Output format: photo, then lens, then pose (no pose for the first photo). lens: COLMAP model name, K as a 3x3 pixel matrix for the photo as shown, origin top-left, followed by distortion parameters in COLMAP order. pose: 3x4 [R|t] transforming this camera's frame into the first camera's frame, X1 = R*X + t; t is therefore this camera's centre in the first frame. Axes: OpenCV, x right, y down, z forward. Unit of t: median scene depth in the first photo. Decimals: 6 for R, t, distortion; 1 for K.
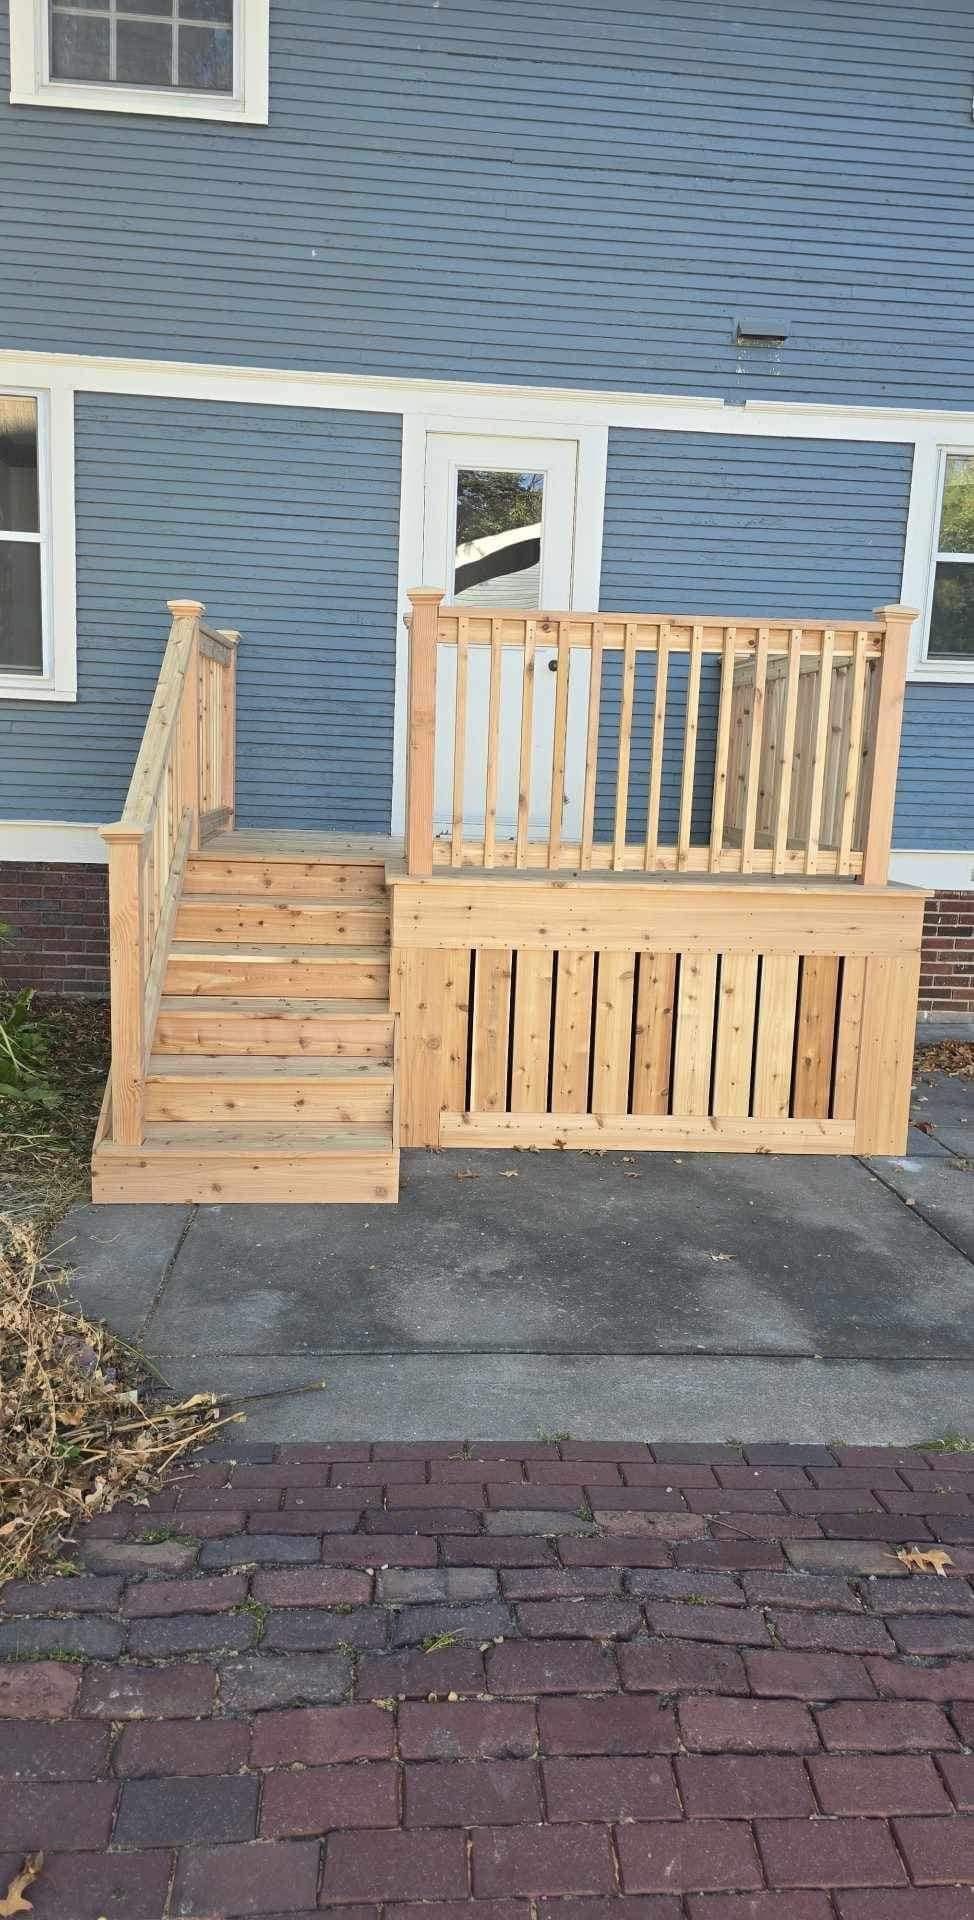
lens RADIAL K [[1283.3, 0, 484.2], [0, 1283.3, 947.4], [0, 0, 1]] dist [0.049478, -0.033538]
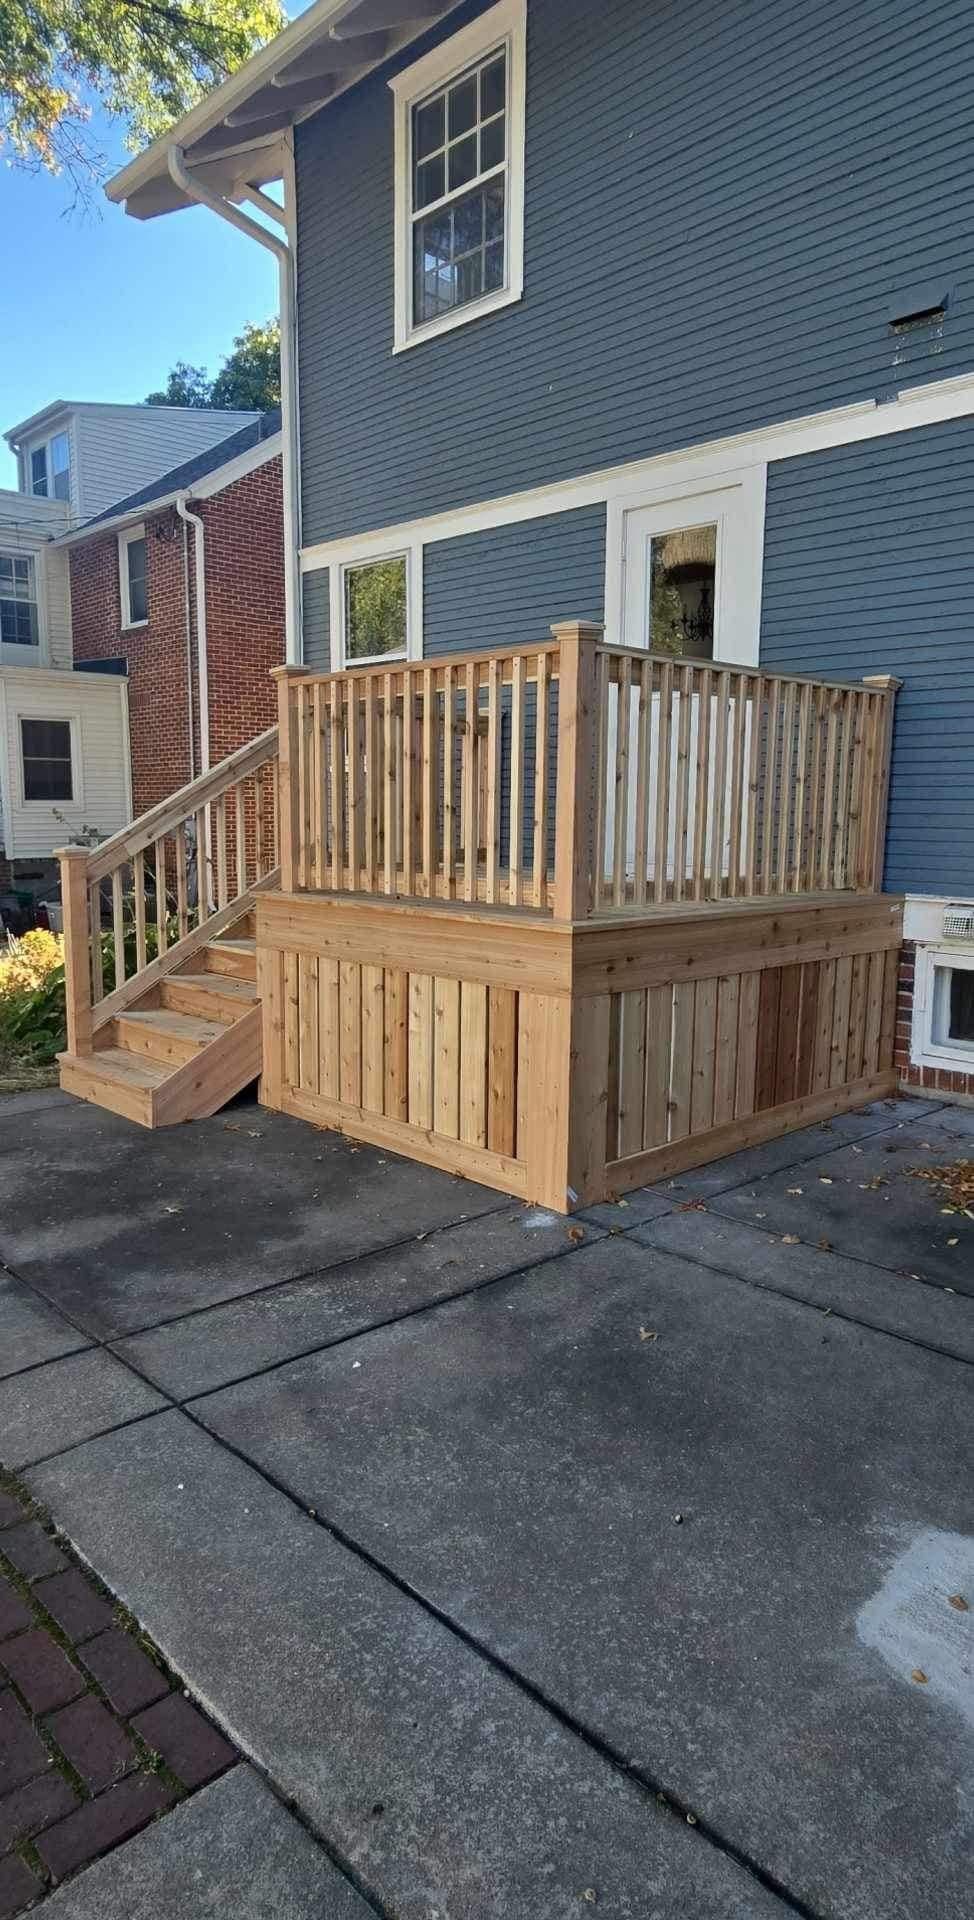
lens RADIAL K [[1150.1, 0, 487.0], [0, 1150.1, 960.0], [0, 0, 1]] dist [0.002213, 0.002687]
pose [[0.622976, 0.073841, -0.778748, 0.692706], [-0.101170, 0.994779, 0.013392, -0.018565], [0.775671, 0.070443, 0.627194, 0.325110]]
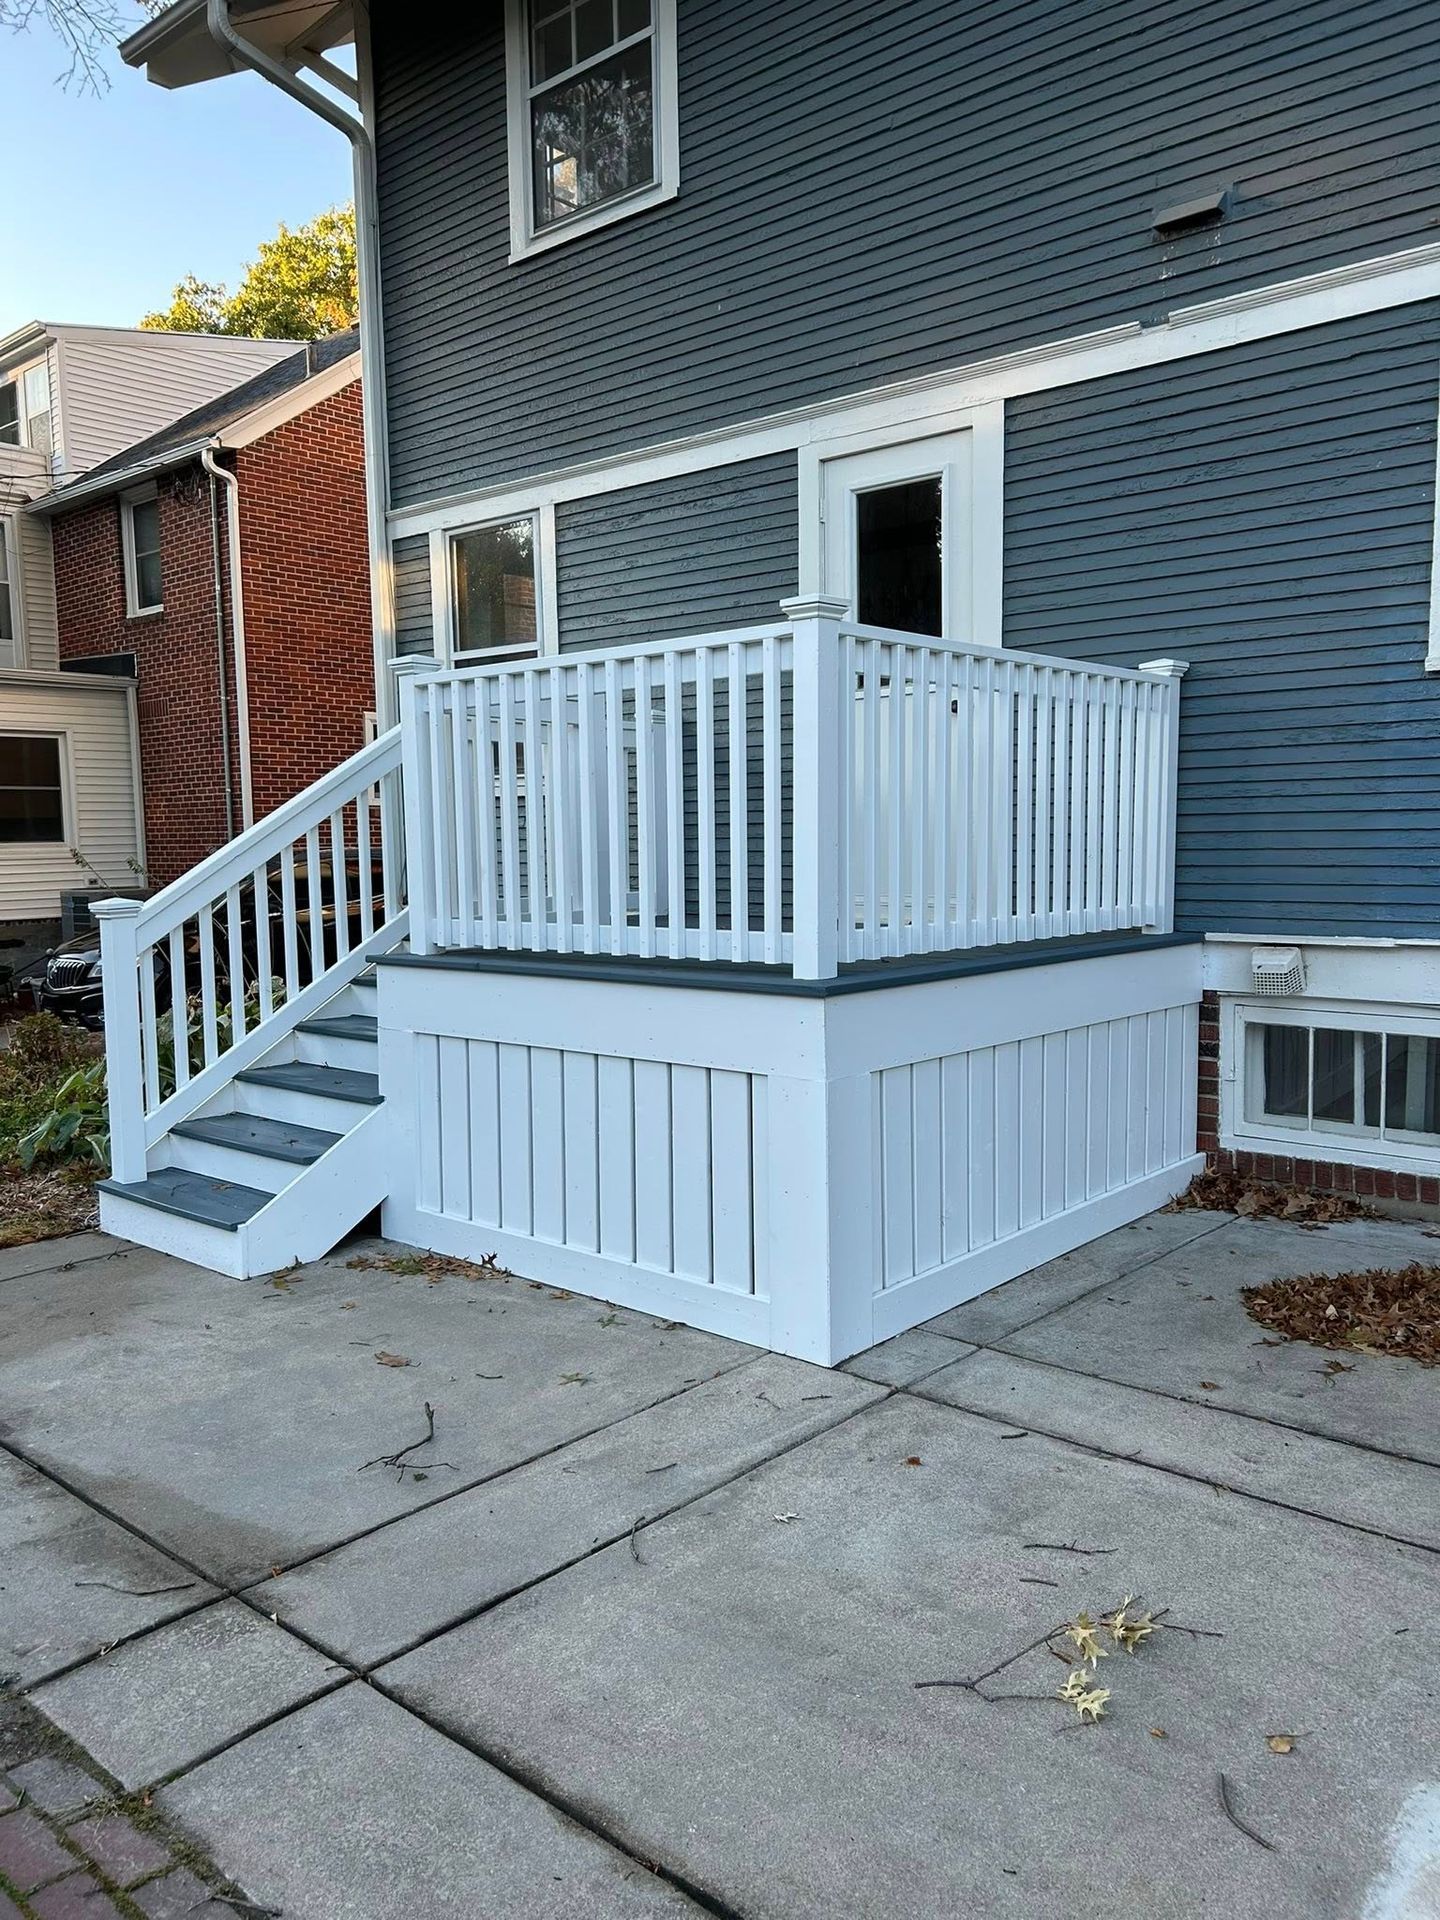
lens RADIAL K [[1456.1, 0, 720.0], [0, 1456.1, 960.0], [0, 0, 1]] dist [0.044510, -0.039770]
pose [[0.690968, 0.016205, -0.722704, 0.644110], [-0.068133, 0.996758, -0.042790, -0.015459], [0.719667, 0.078807, 0.689832, 0.299847]]
